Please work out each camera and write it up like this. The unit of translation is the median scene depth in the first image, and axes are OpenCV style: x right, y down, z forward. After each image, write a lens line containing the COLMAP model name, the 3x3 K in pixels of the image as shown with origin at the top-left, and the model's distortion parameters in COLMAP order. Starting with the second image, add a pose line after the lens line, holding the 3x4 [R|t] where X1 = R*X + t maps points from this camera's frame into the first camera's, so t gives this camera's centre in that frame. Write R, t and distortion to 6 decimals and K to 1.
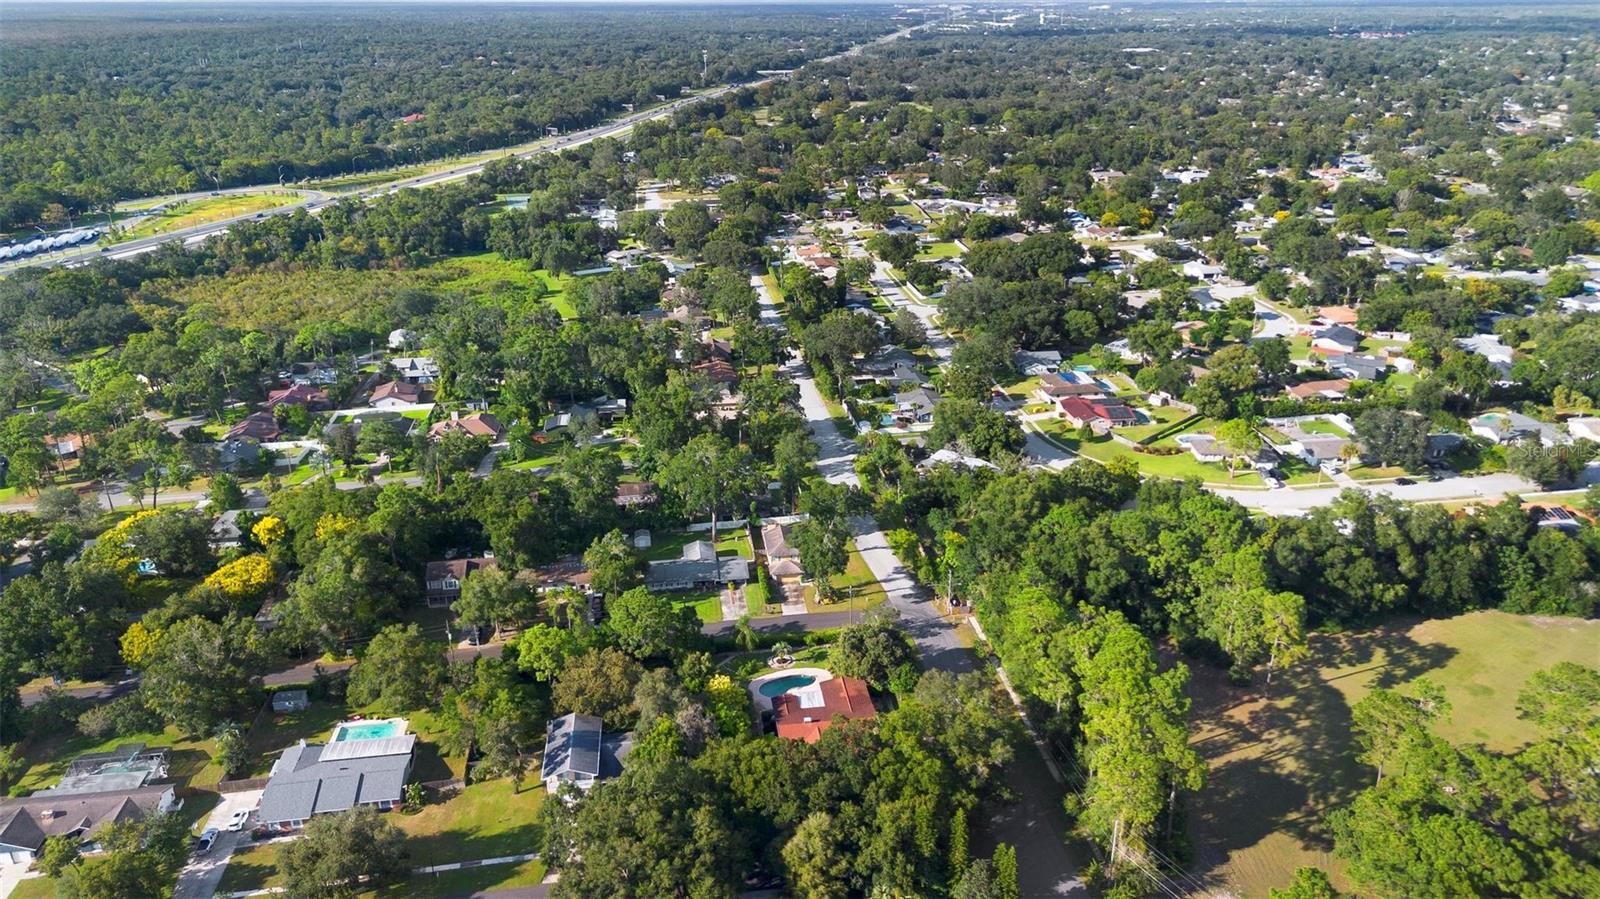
lens RADIAL K [[1127.4, 0, 800.0], [0, 1127.4, 449.5], [0, 0, 1]] dist [0.143892, -0.361457]
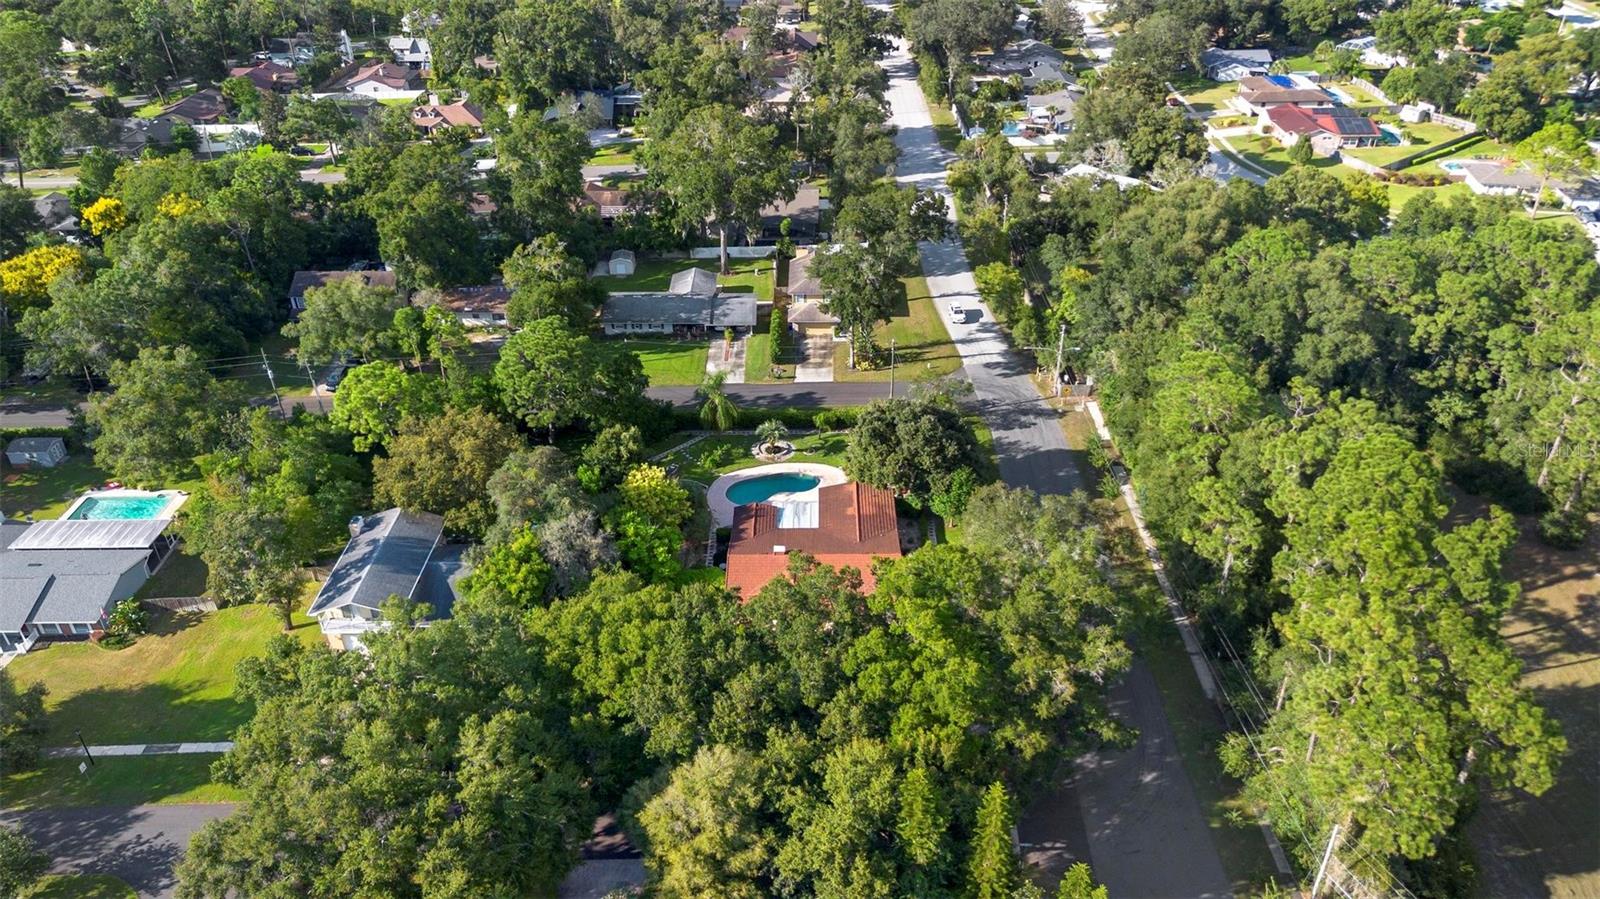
lens RADIAL K [[1150.9, 0, 800.0], [0, 1150.9, 449.5], [0, 0, 1]] dist [0.094232, -0.119116]
pose [[0.990752, 0.071835, -0.115113, 0.076212], [-0.049203, 0.980822, 0.188595, 0.068478], [0.126453, -0.181187, 0.975285, 0.397205]]
